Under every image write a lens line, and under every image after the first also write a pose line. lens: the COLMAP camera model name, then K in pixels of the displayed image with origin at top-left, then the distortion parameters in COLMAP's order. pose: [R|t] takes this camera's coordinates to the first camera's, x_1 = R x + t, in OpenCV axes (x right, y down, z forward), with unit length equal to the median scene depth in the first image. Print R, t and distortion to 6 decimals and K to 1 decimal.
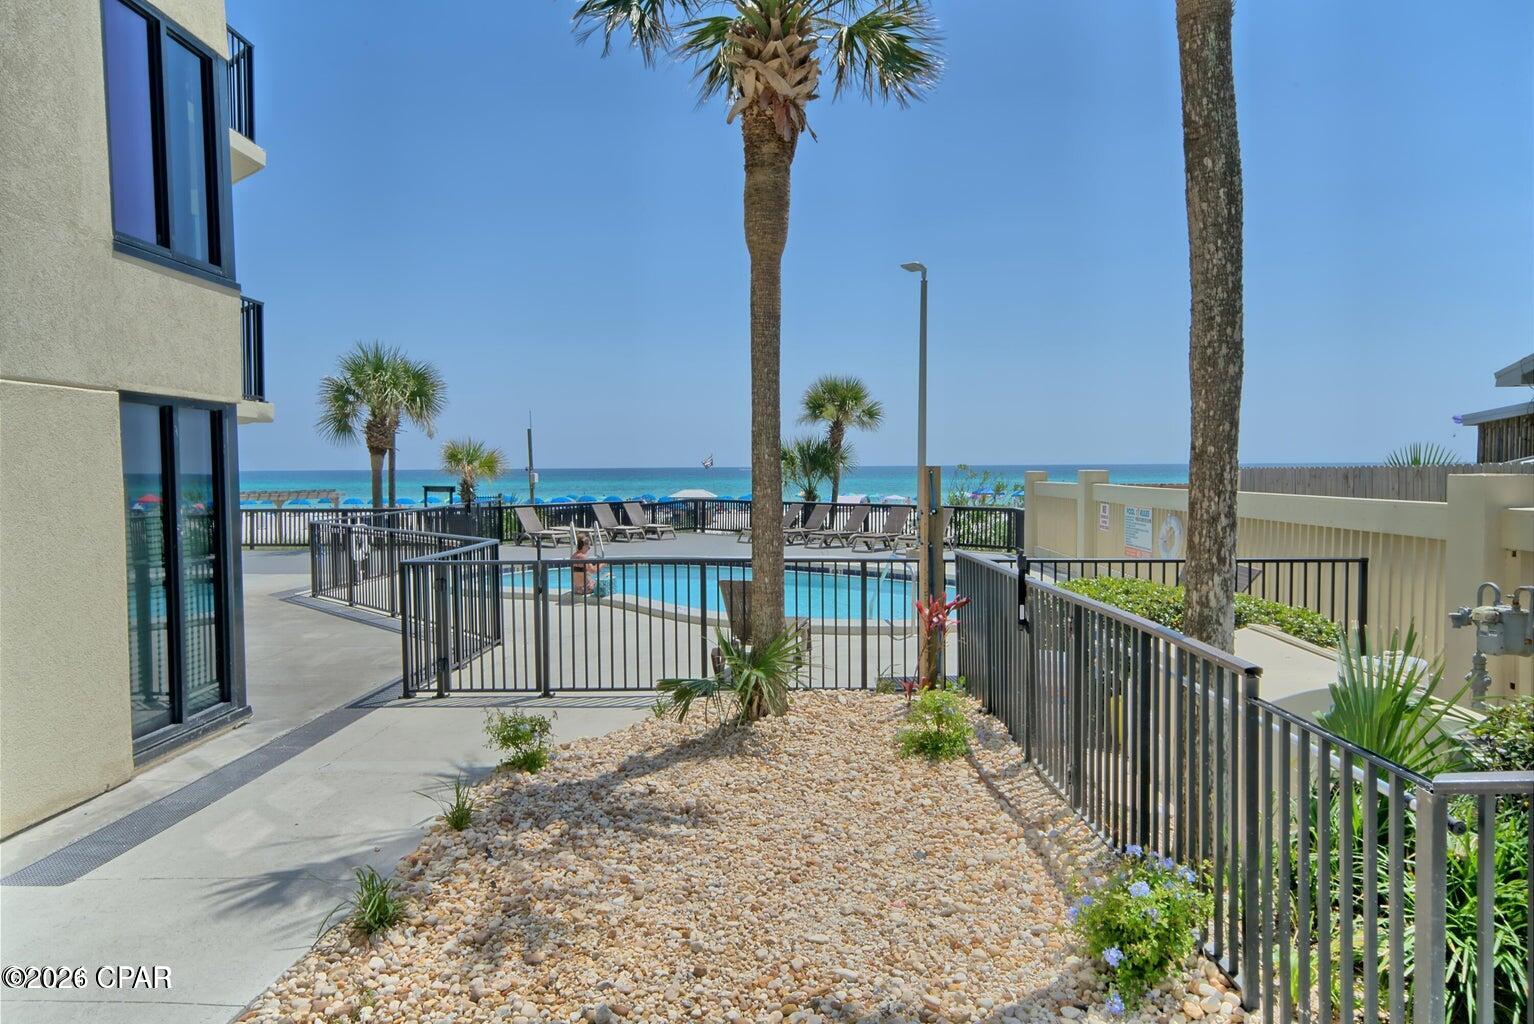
lens RADIAL K [[1010.0, 0, 767.0], [0, 1010.0, 512.0], [0, 0, 1]] dist [0.000631, 0.000120]
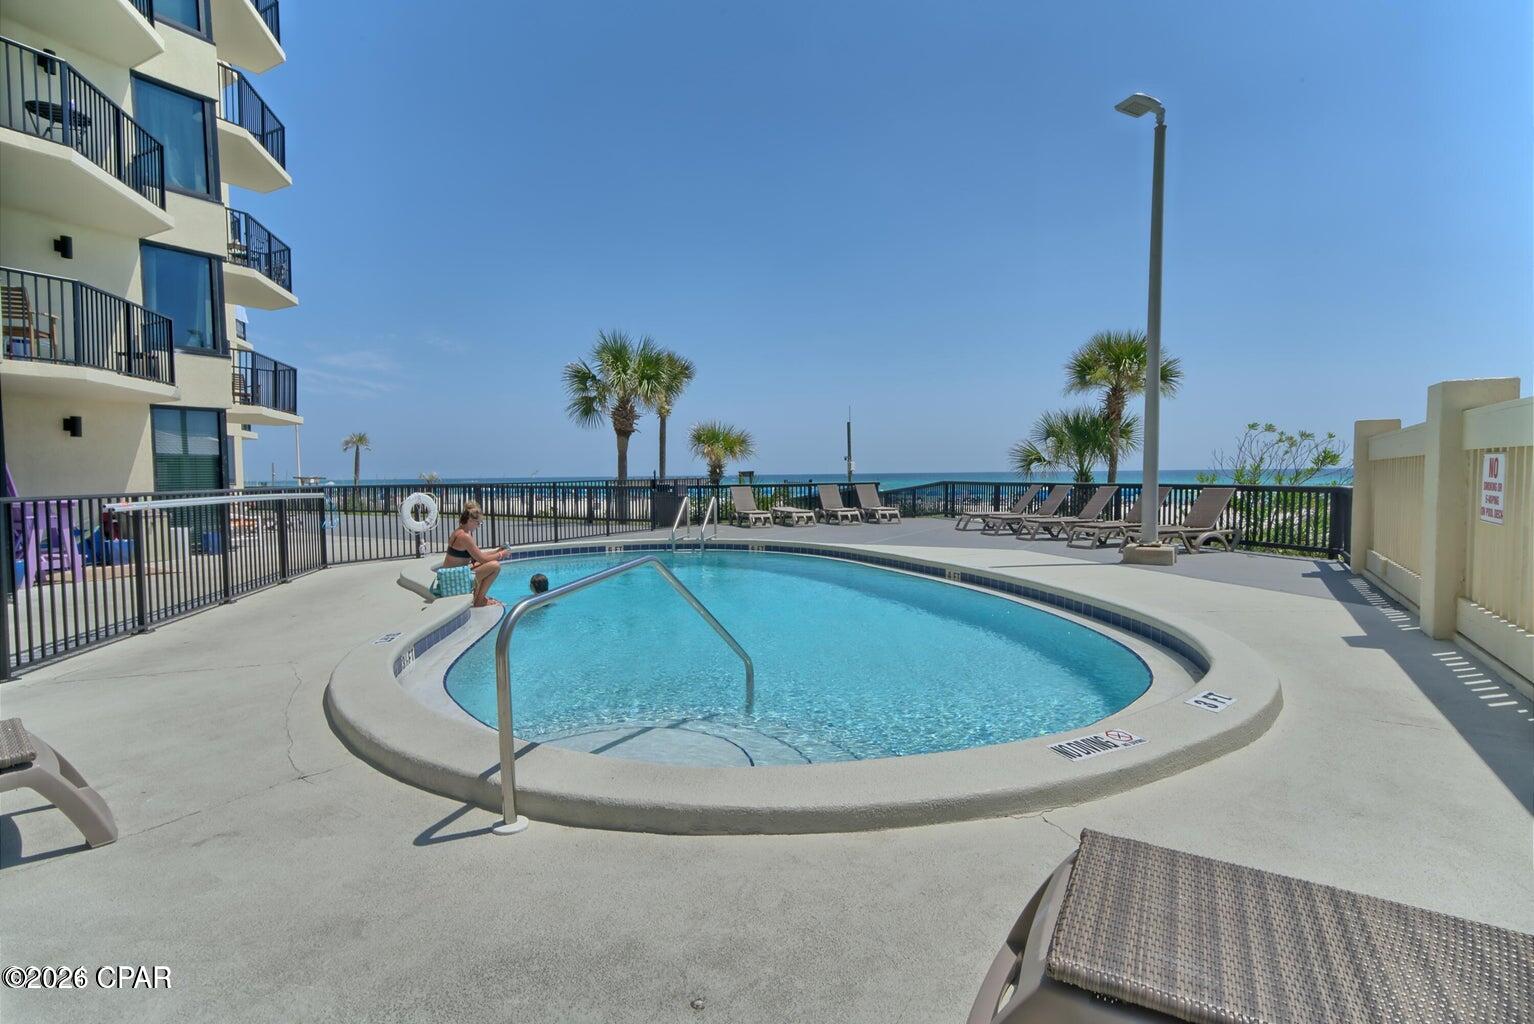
lens RADIAL K [[656.0, 0, 767.0], [0, 656.0, 512.0], [0, 0, 1]] dist [0.000051, -0.000029]
pose [[0.818812, 0.035778, -0.572945, 0.173533], [-0.026538, 0.999348, 0.024478, 0.009337], [0.573448, -0.004838, 0.819228, 0.453824]]
